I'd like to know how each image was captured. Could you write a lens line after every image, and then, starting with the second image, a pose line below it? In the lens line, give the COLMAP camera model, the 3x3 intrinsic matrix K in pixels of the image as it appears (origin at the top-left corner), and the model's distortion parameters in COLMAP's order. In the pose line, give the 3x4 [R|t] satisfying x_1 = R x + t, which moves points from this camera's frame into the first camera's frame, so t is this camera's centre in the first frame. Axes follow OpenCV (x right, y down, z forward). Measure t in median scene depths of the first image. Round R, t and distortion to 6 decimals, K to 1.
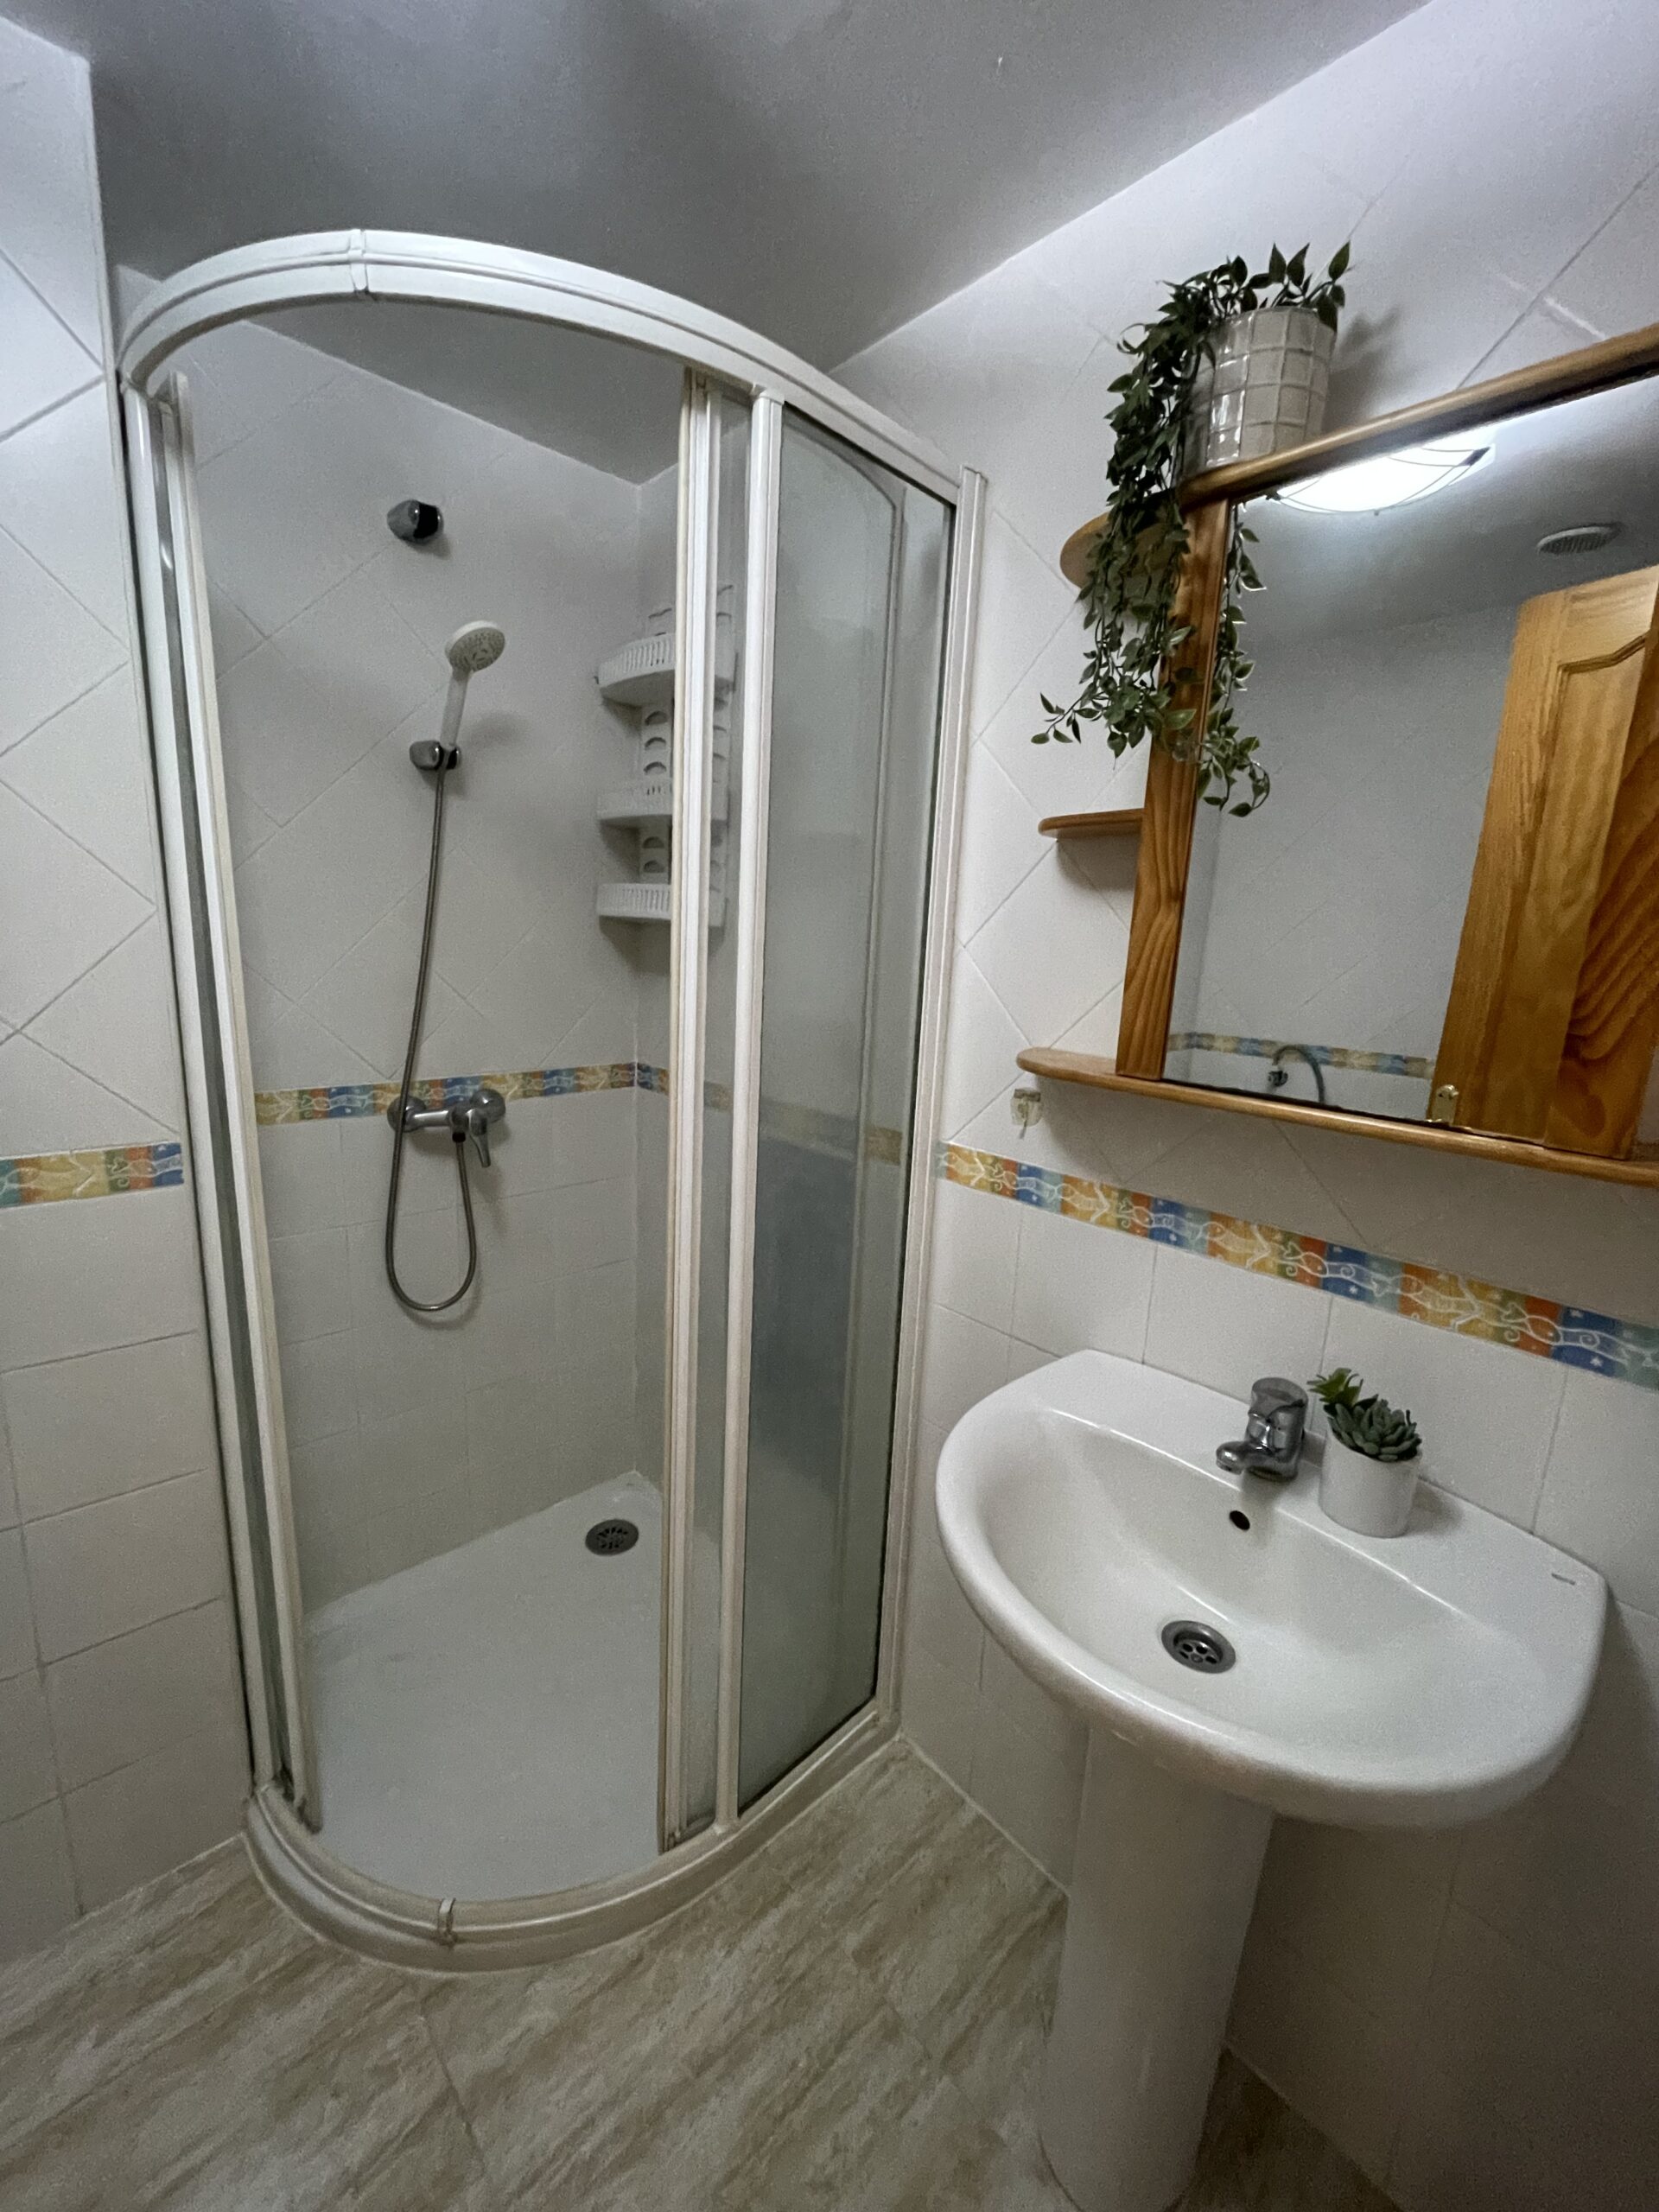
lens RADIAL K [[891.8, 0, 826.3], [0, 891.8, 1109.1], [0, 0, 1]] dist [-0.000758, -0.001134]
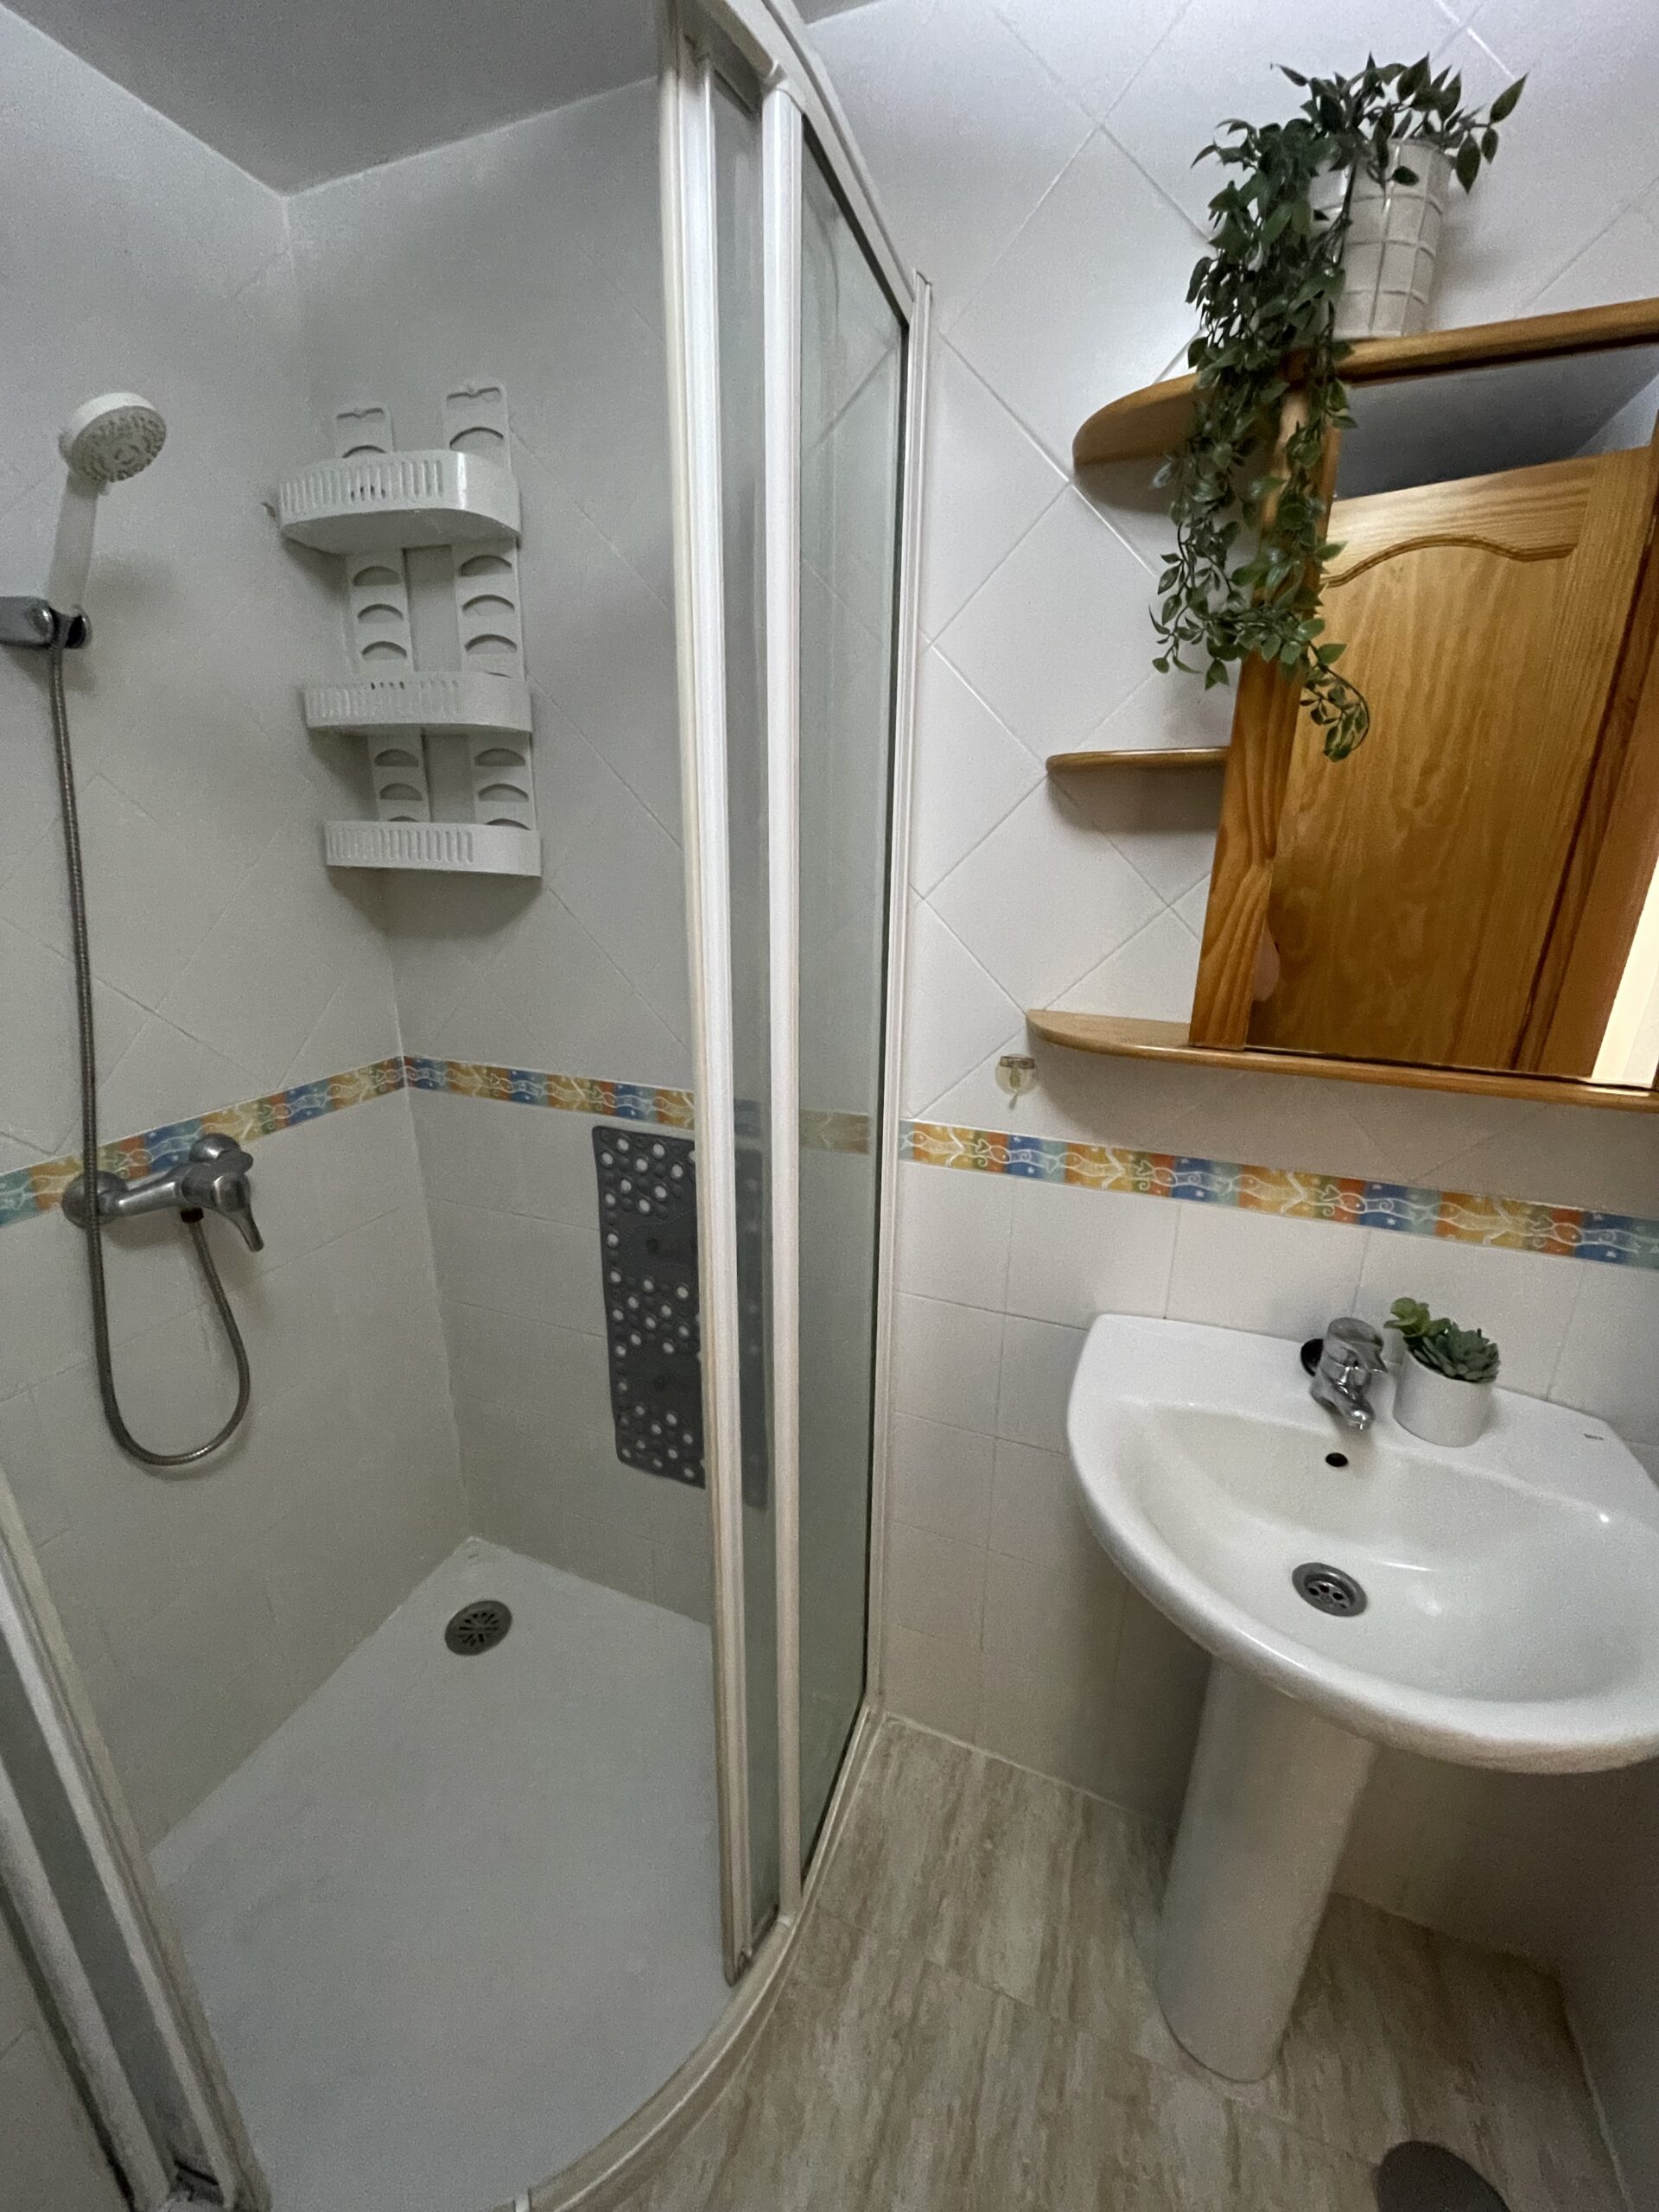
lens RADIAL K [[891.8, 0, 824.7], [0, 891.8, 1108.3], [0, 0, 1]] dist [-0.000758, -0.001134]
pose [[0.901696, -0.168716, 0.398094, -0.319282], [0.117355, 0.981662, 0.150226, -0.128797], [-0.416140, -0.088740, 0.904960, 0.257387]]
